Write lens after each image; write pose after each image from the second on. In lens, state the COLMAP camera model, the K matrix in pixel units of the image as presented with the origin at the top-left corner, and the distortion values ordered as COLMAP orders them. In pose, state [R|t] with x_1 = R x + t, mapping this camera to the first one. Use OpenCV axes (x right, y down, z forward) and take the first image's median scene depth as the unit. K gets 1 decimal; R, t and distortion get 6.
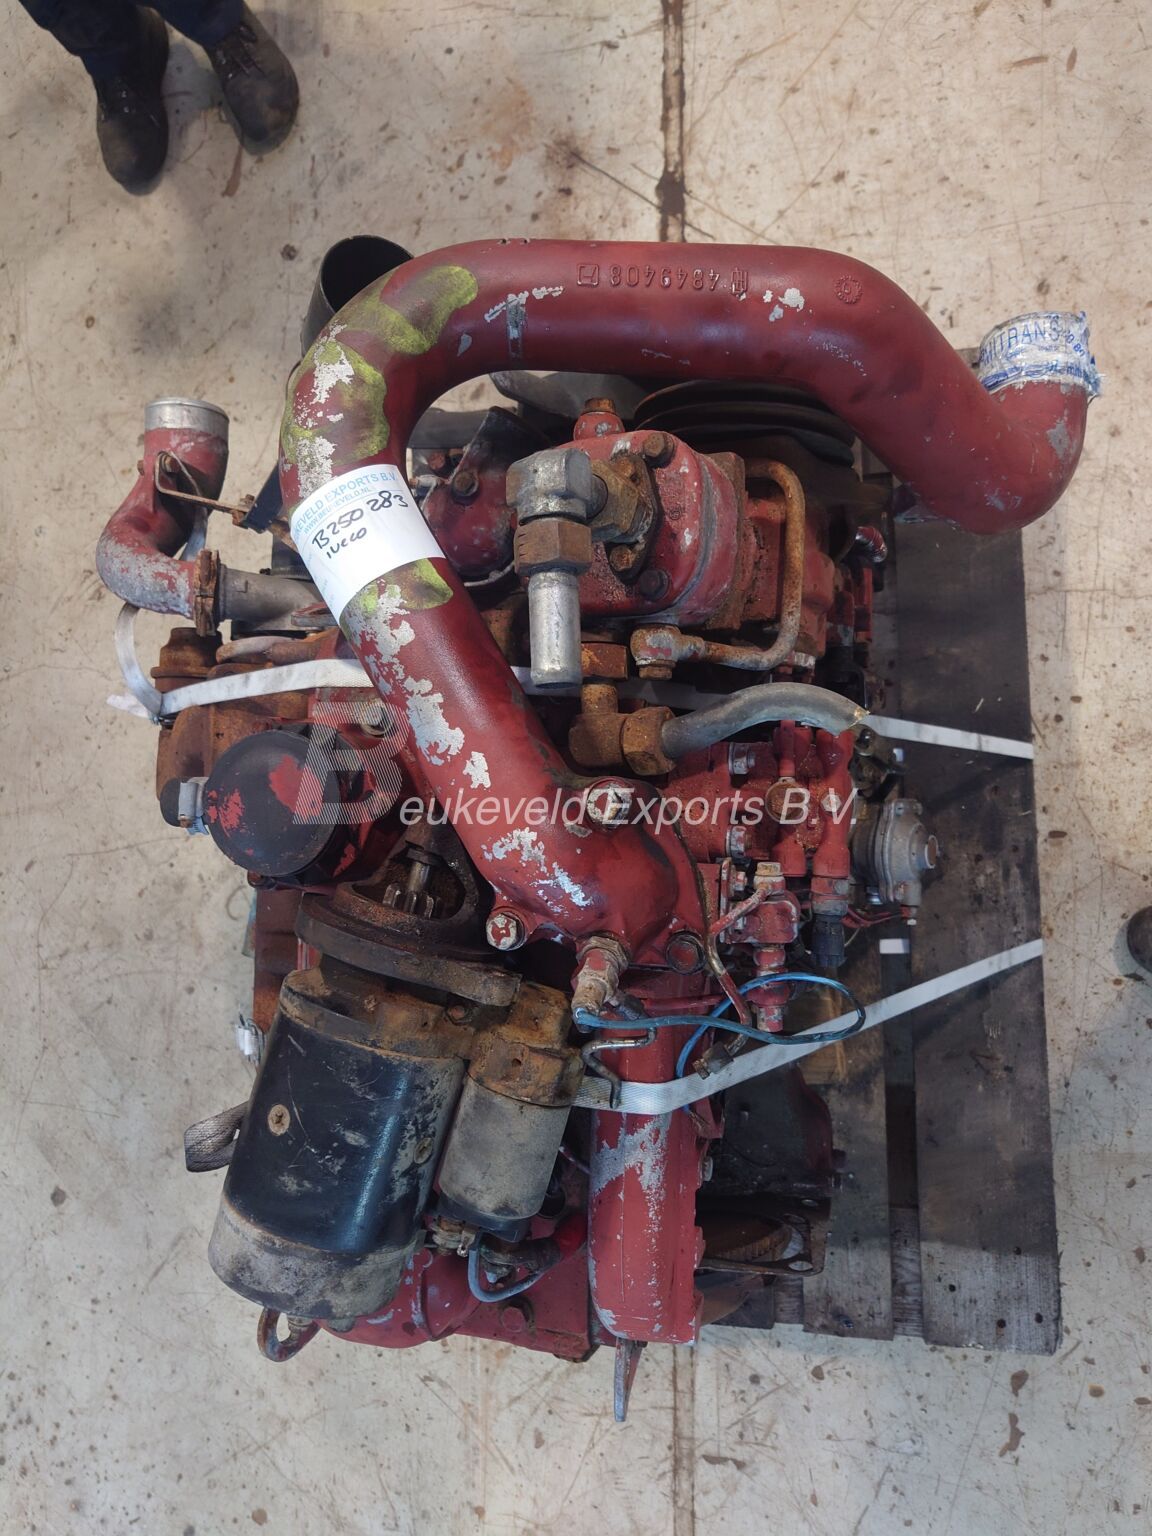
lens RADIAL K [[1100.9, 0, 596.7], [0, 1100.9, 779.3], [0, 0, 1]] dist [-0.001161, 0.004196]
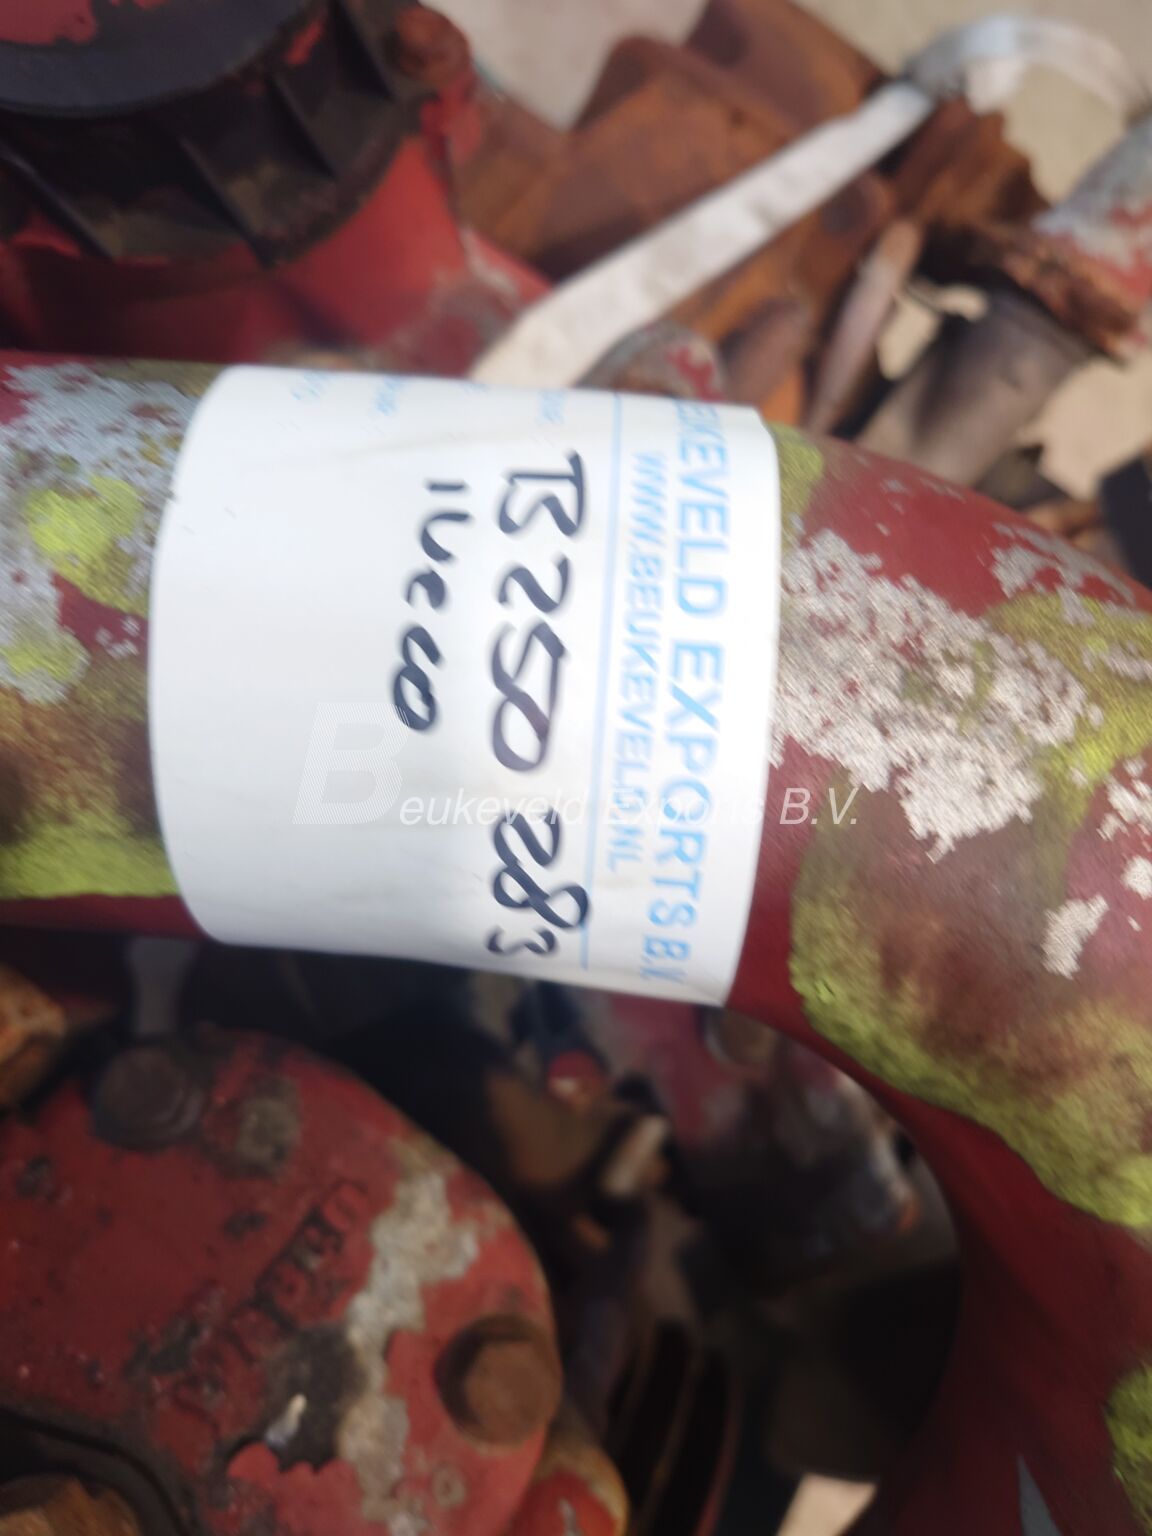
lens RADIAL K [[1103.3, 0, 576.0], [0, 1103.3, 768.0], [0, 0, 1]] dist [-0.003933, 0.005370]
pose [[-0.559670, 0.815402, 0.147948, -0.307388], [-0.807386, -0.576749, 0.124453, -0.342737], [0.186808, -0.049798, 0.981134, 1.027042]]
